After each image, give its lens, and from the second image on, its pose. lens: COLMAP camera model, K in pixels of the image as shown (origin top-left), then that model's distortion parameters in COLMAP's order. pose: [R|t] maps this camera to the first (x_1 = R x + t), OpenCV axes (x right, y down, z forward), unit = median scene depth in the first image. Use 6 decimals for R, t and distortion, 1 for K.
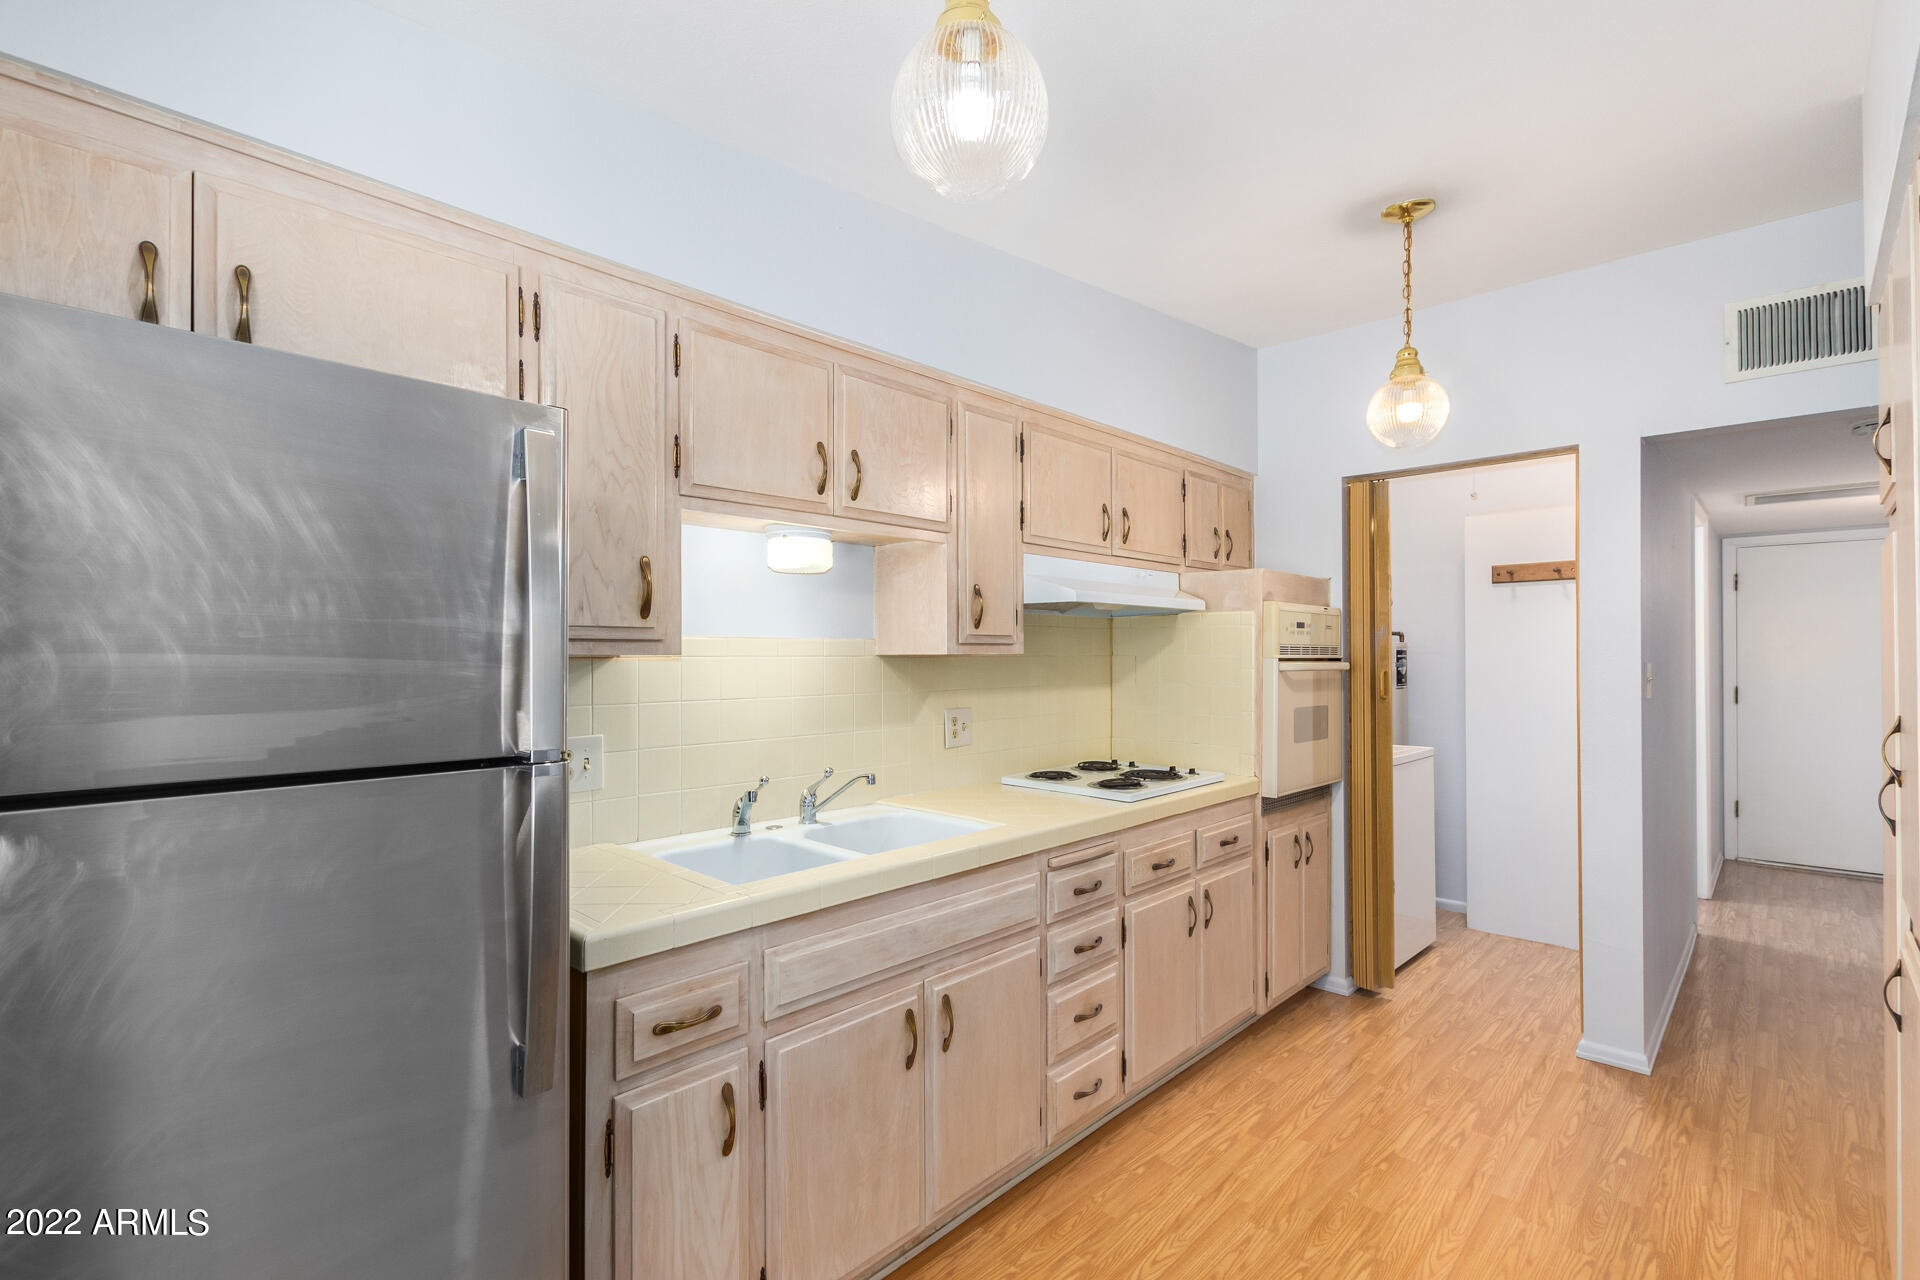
lens RADIAL K [[844.0, 0, 966.1], [0, 844.0, 652.8], [0, 0, 1]] dist [0.012112, -0.012237]
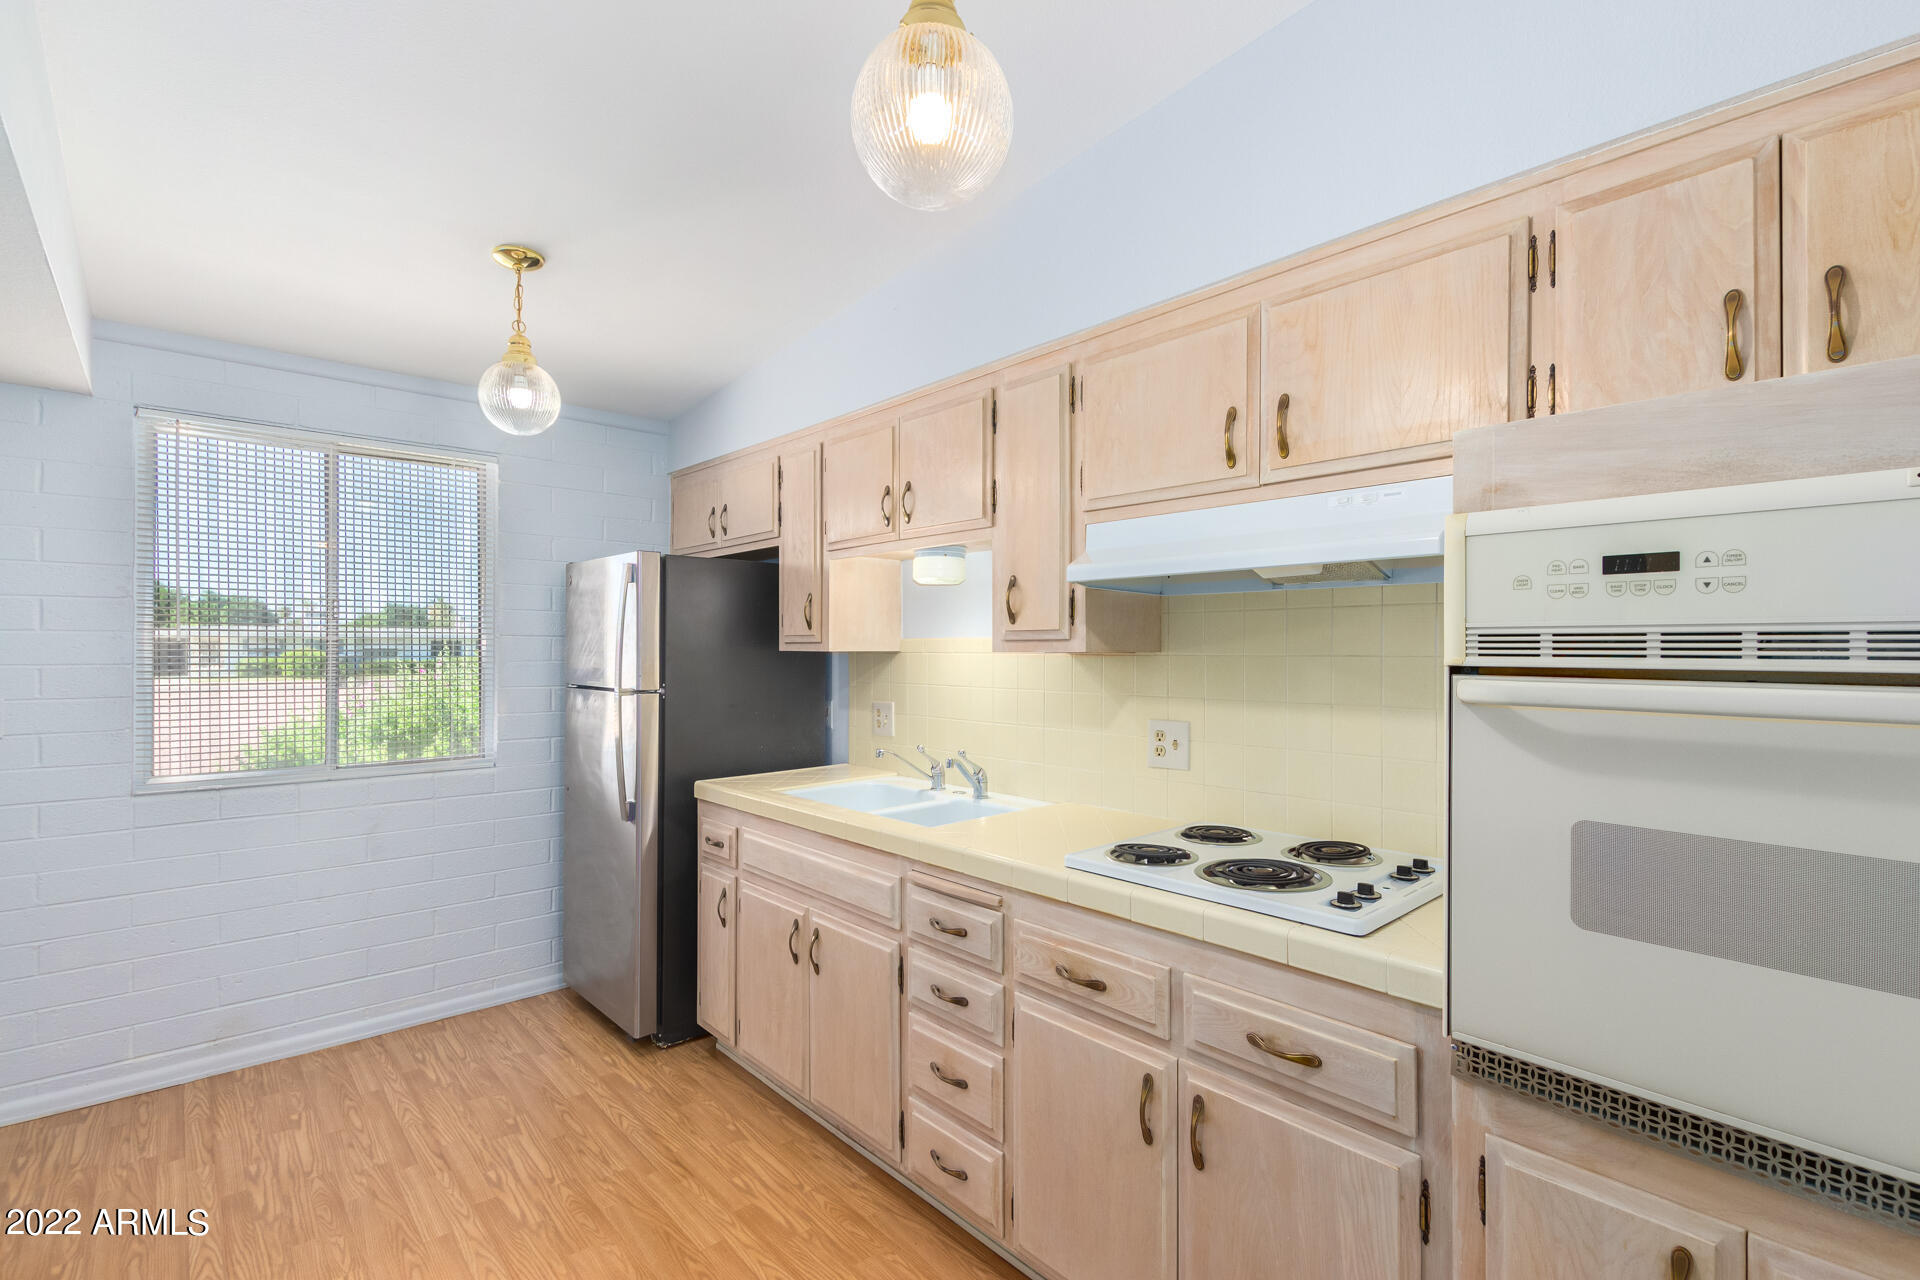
lens RADIAL K [[884.8, 0, 960.0], [0, 884.8, 640.0], [0, 0, 1]] dist [0.001812, -0.000641]
pose [[-0.072405, -0.008694, -0.997337, 1.069031], [0.002061, 0.999959, -0.008867, -0.002910], [0.997373, -0.002698, -0.072384, 1.114306]]
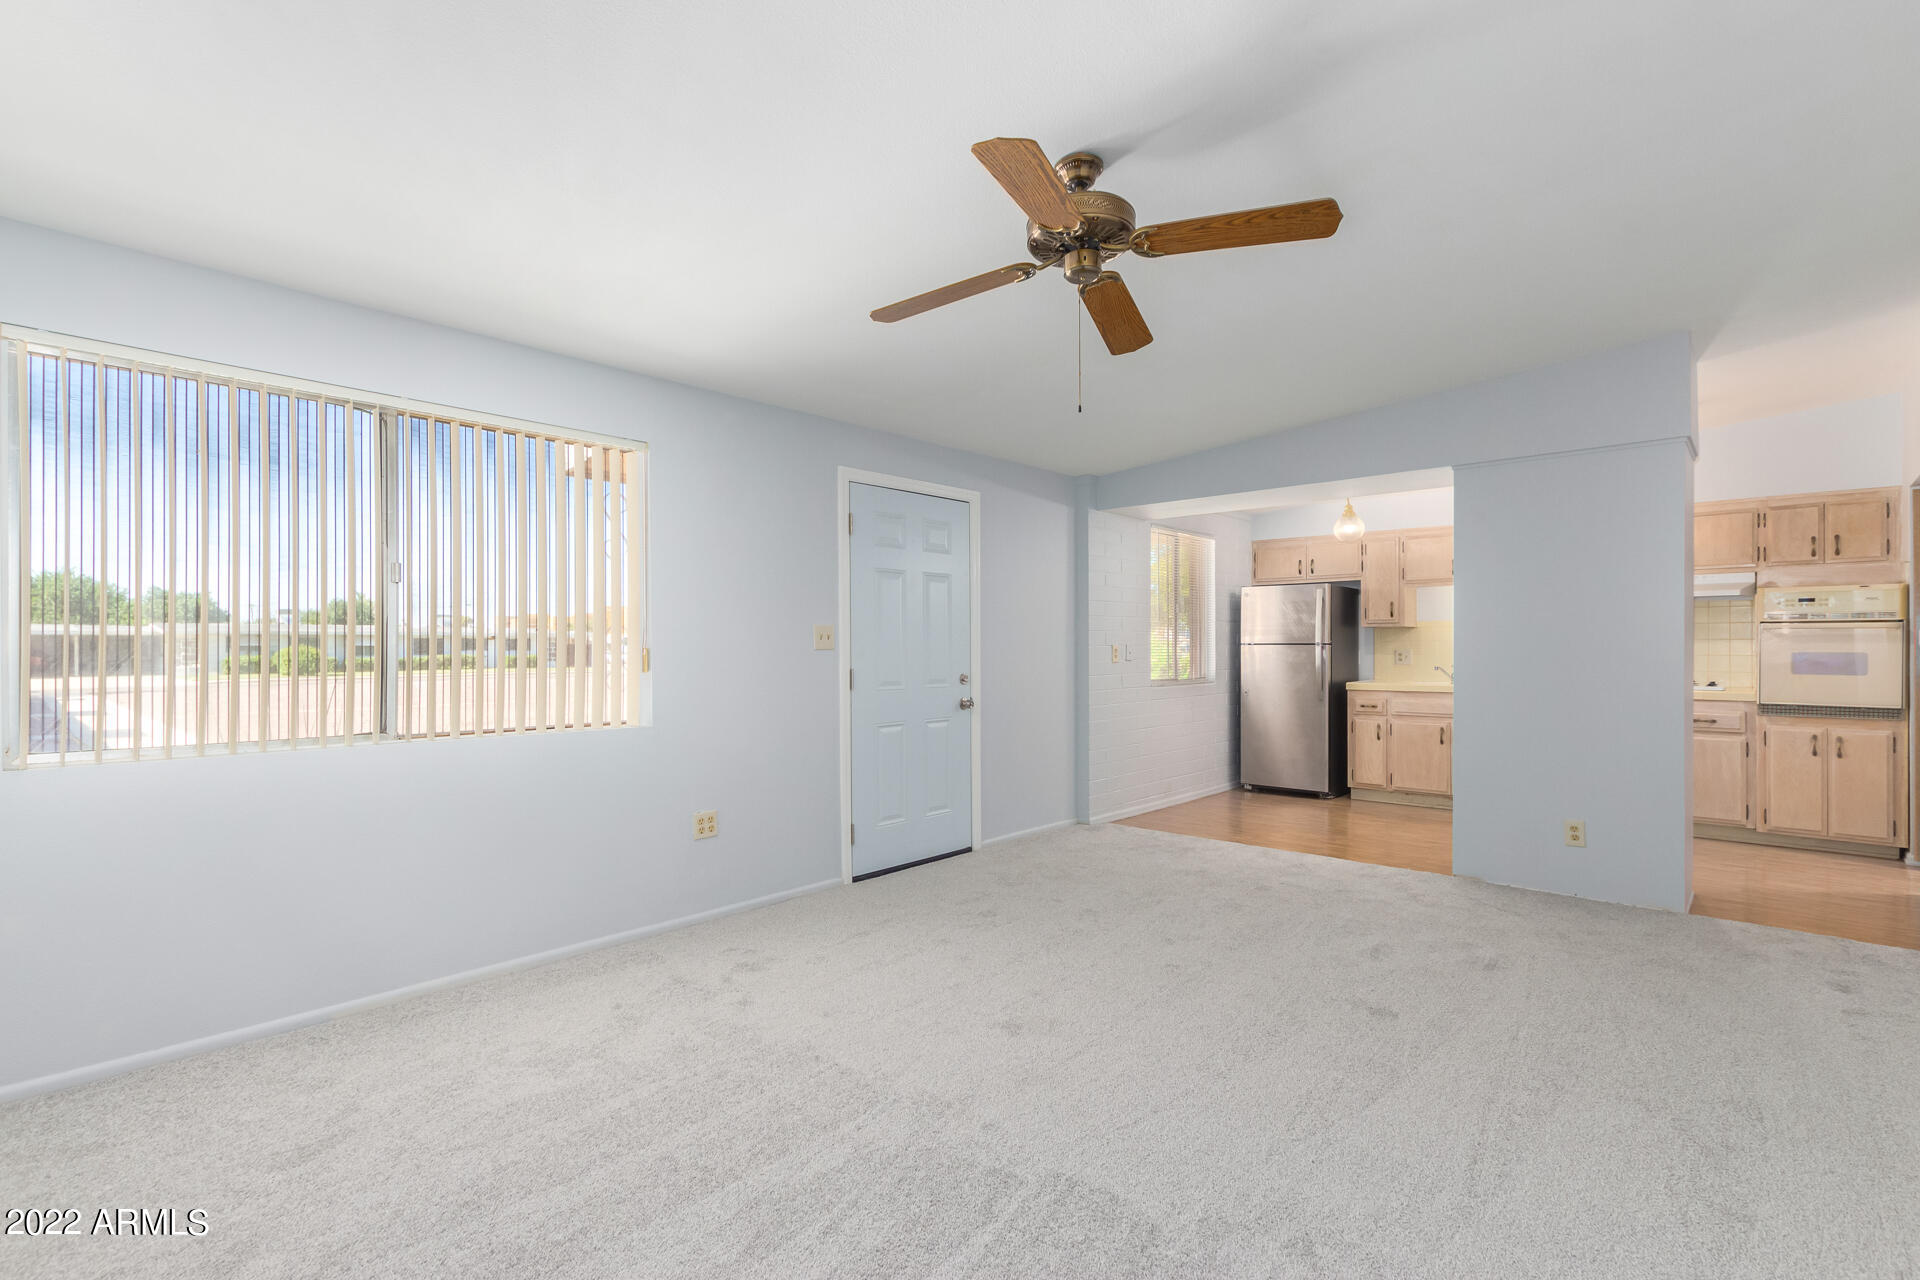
lens RADIAL K [[884.8, 0, 960.0], [0, 884.8, 640.0], [0, 0, 1]] dist [0.001812, -0.000641]
pose [[0.021219, -0.010241, -0.999722, 2.873653], [0.000508, 0.999948, -0.010233, 0.081897], [0.999775, -0.000291, 0.021223, -0.851028]]
